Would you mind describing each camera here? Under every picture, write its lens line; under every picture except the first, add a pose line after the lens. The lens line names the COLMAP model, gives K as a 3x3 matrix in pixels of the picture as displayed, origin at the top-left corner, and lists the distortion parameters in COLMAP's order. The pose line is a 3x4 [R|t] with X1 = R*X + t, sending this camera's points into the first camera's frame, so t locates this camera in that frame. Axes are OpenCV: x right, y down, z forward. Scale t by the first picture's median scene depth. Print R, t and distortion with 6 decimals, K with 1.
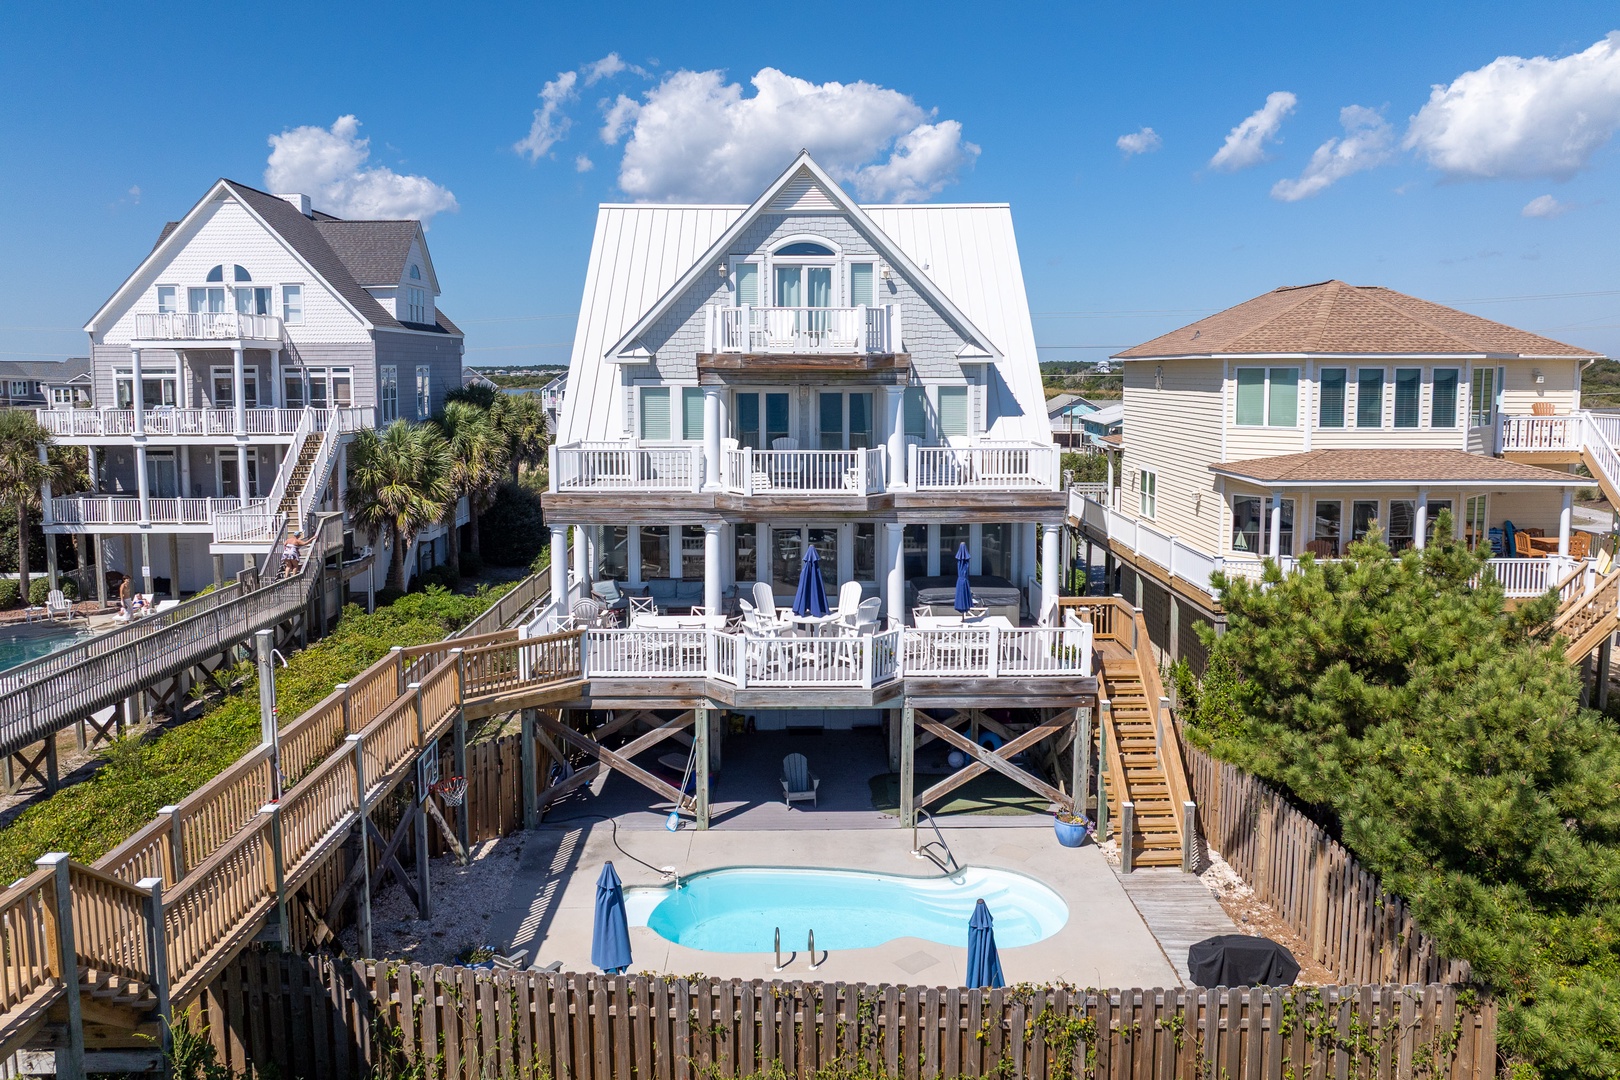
lens RADIAL K [[1151.8, 0, 819.6], [0, 1151.8, 477.9], [0, 0, 1]] dist [-0.026610, -0.011794]
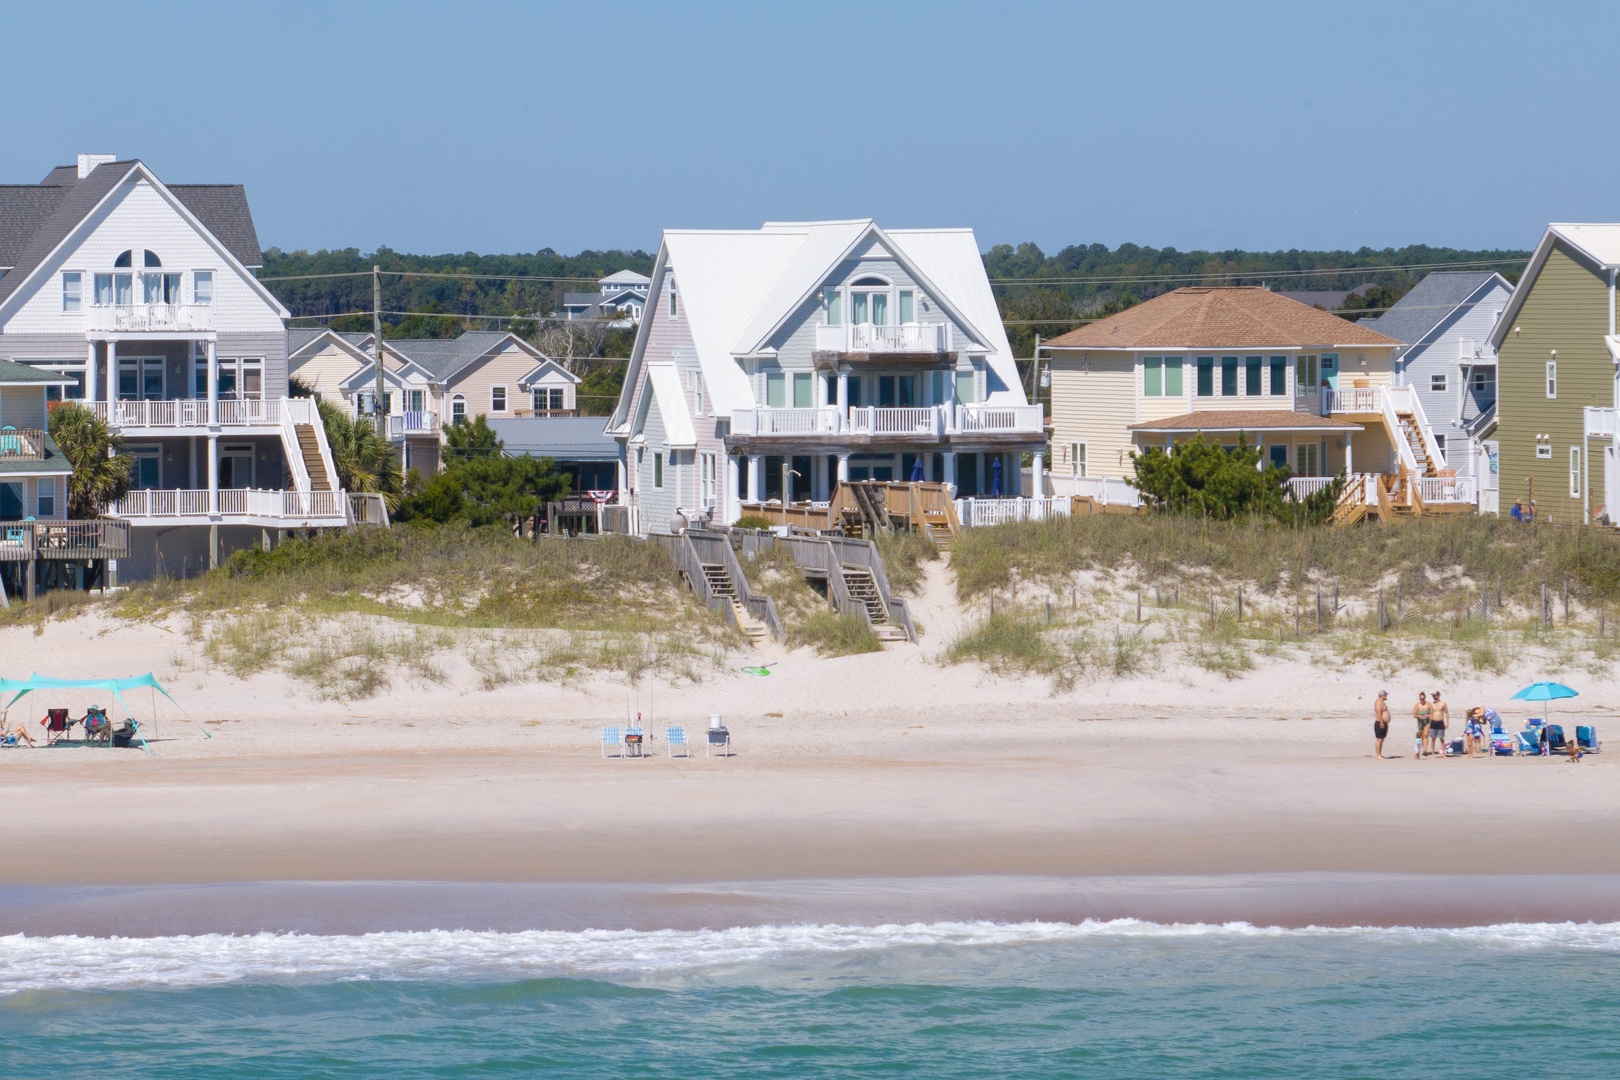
lens RADIAL K [[7886.1, 0, 812.4], [0, 7886.1, 536.7], [0, 0, 1]] dist [0.129736, 0.000000]
pose [[0.959296, -0.013143, 0.282096, -3.003839], [0.030996, 0.997782, -0.058917, 0.742444], [-0.280696, 0.065263, 0.957575, -8.860096]]
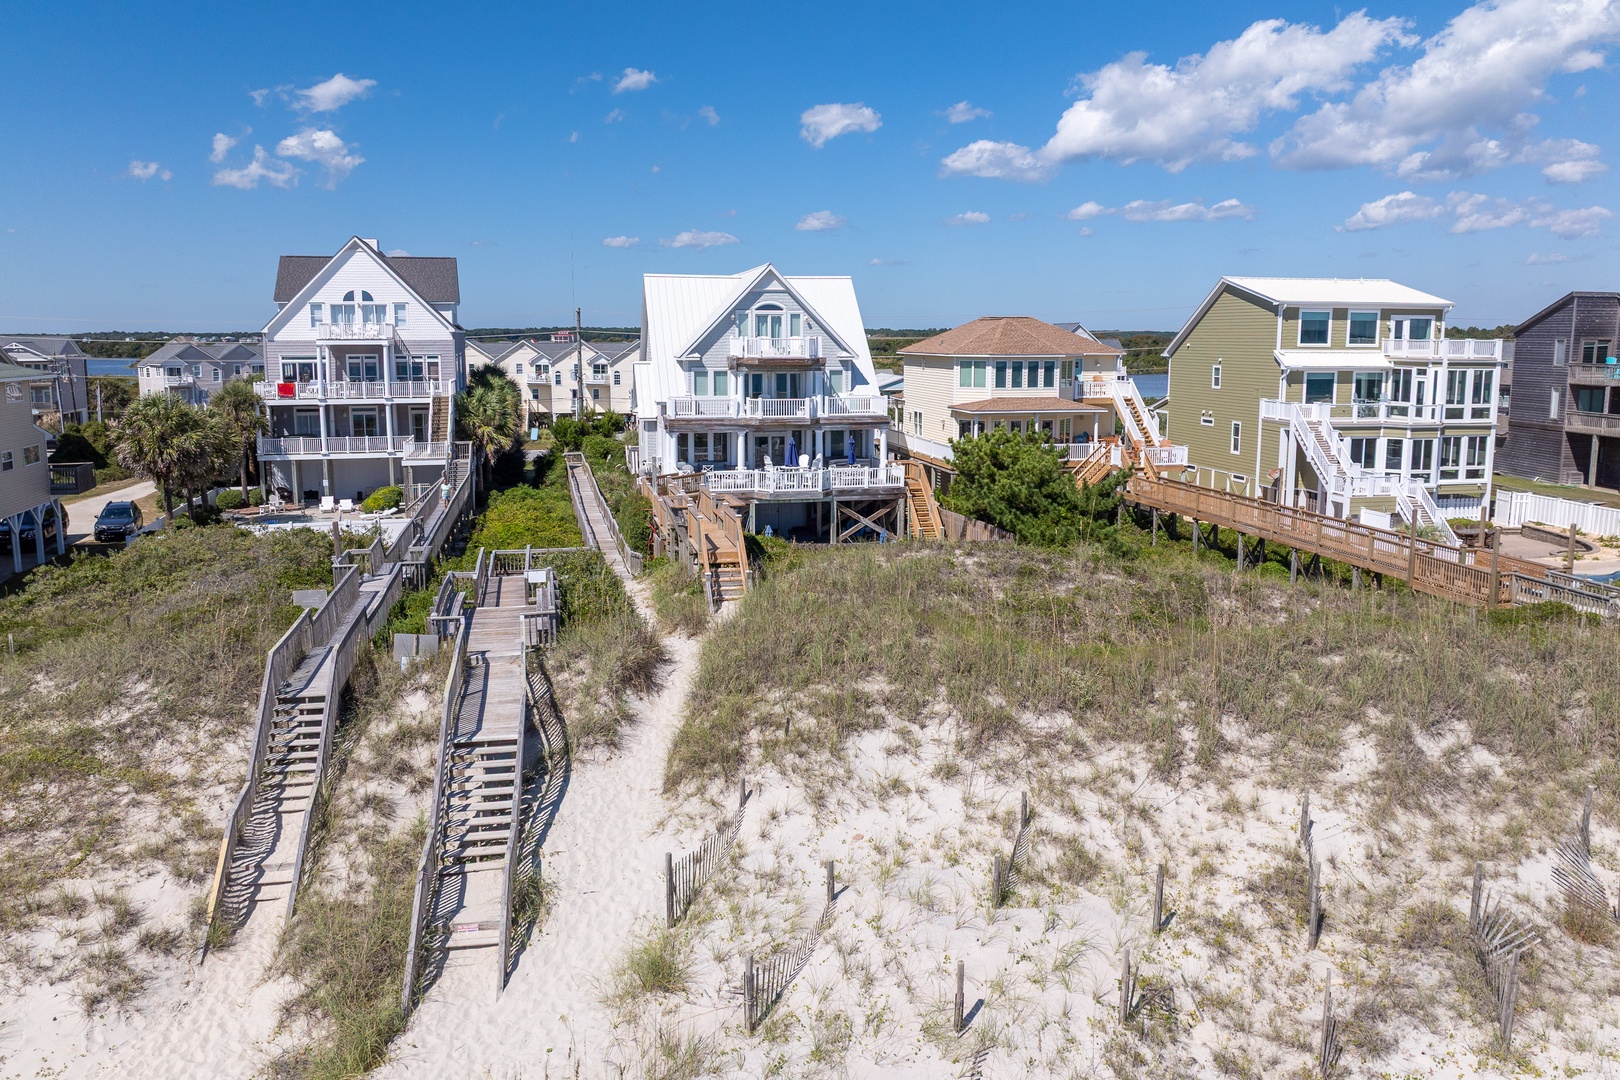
lens RADIAL K [[1151.8, 0, 815.9], [0, 1151.8, 508.4], [0, 0, 1]] dist [-0.026610, -0.011794]
pose [[0.977752, -0.028253, 0.207853, -0.386815], [0.016688, 0.998224, 0.057182, 0.057153], [-0.209100, -0.052441, 0.976487, -1.154075]]
